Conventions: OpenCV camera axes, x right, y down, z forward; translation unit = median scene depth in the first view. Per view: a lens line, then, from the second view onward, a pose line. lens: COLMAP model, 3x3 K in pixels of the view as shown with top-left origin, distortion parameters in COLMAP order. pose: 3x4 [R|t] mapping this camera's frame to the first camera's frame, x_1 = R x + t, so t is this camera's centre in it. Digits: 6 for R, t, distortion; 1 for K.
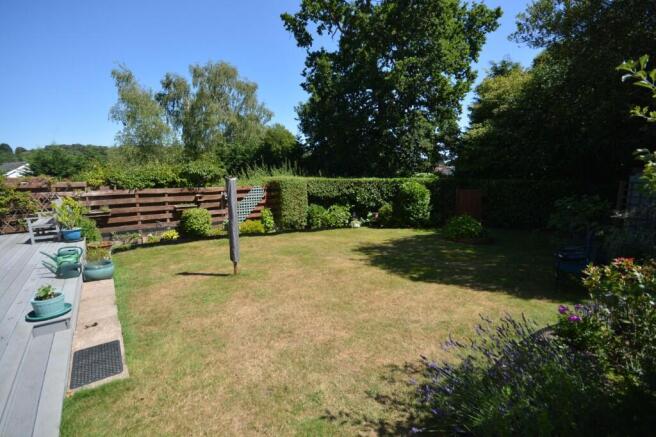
lens RADIAL K [[288.7, 0, 329.4], [0, 288.7, 219.3], [0, 0, 1]] dist [-0.011222, -0.003432]
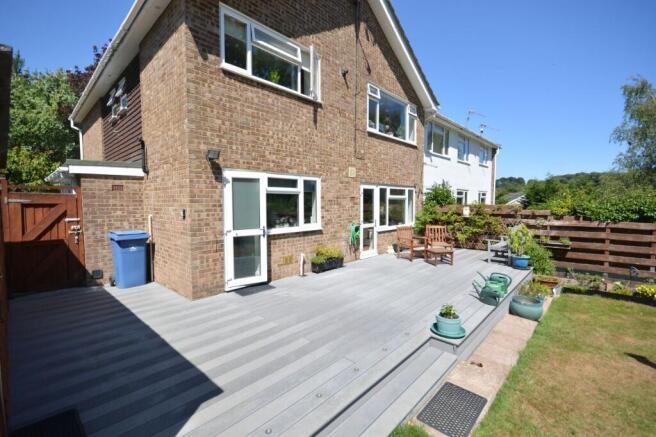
lens RADIAL K [[288.7, 0, 327.3], [0, 288.7, 215.8], [0, 0, 1]] dist [-0.011222, -0.003432]
pose [[0.136290, 0.048919, -0.989460, -0.001209], [-0.156997, 0.987225, 0.027183, -0.021823], [0.978150, 0.151638, 0.142229, 0.134005]]
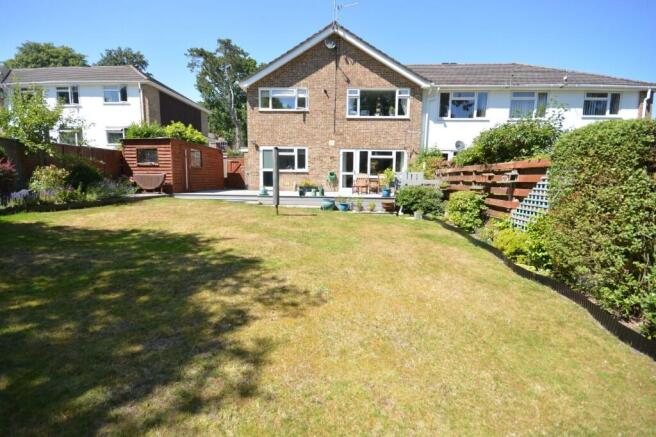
lens RADIAL K [[288.7, 0, 329.4], [0, 288.7, 217.4], [0, 0, 1]] dist [-0.011222, -0.003432]
pose [[-0.659068, 0.089753, -0.746709, 0.400580], [-0.134044, 0.962939, 0.234054, -0.115681], [0.740042, 0.254349, -0.622611, 1.428813]]
